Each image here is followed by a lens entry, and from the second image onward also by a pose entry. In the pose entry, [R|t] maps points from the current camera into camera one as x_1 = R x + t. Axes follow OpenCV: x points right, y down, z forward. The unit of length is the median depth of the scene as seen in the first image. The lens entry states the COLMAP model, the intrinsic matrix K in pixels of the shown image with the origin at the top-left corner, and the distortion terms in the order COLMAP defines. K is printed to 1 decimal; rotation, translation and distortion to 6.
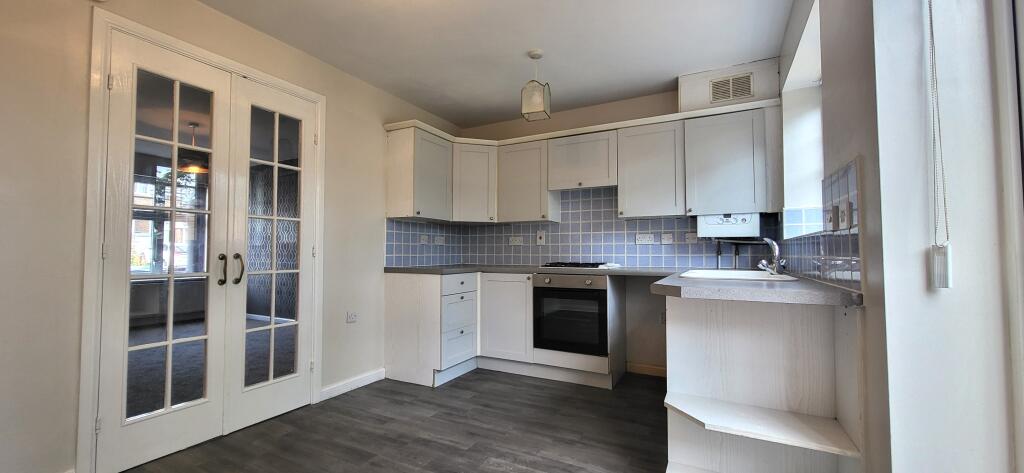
lens RADIAL K [[403.0, 0, 503.6], [0, 403.0, 237.1], [0, 0, 1]] dist [0.004399, 0.000515]
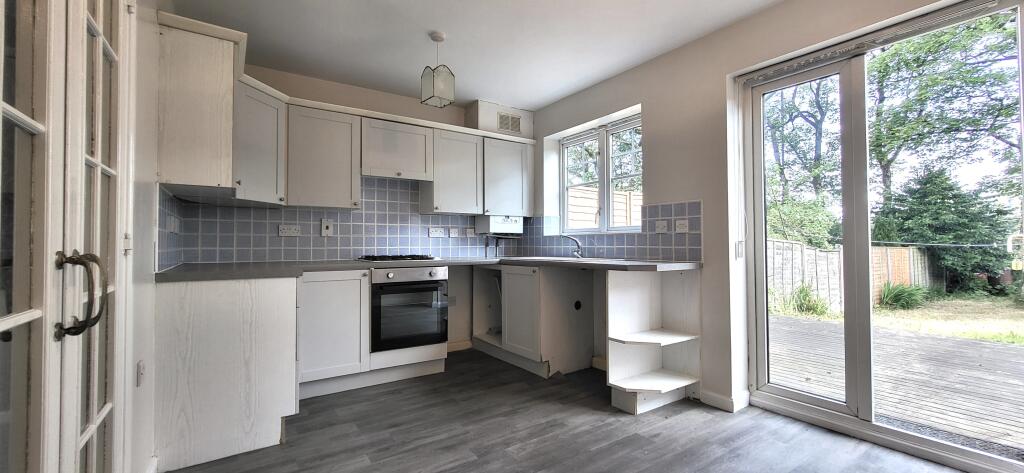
lens RADIAL K [[403.0, 0, 502.4], [0, 403.0, 237.3], [0, 0, 1]] dist [0.004399, 0.000515]
pose [[0.467406, 0.013018, 0.883947, -0.613831], [-0.030583, 0.999531, 0.001452, 0.012371], [-0.883514, -0.027712, 0.467585, 0.366128]]
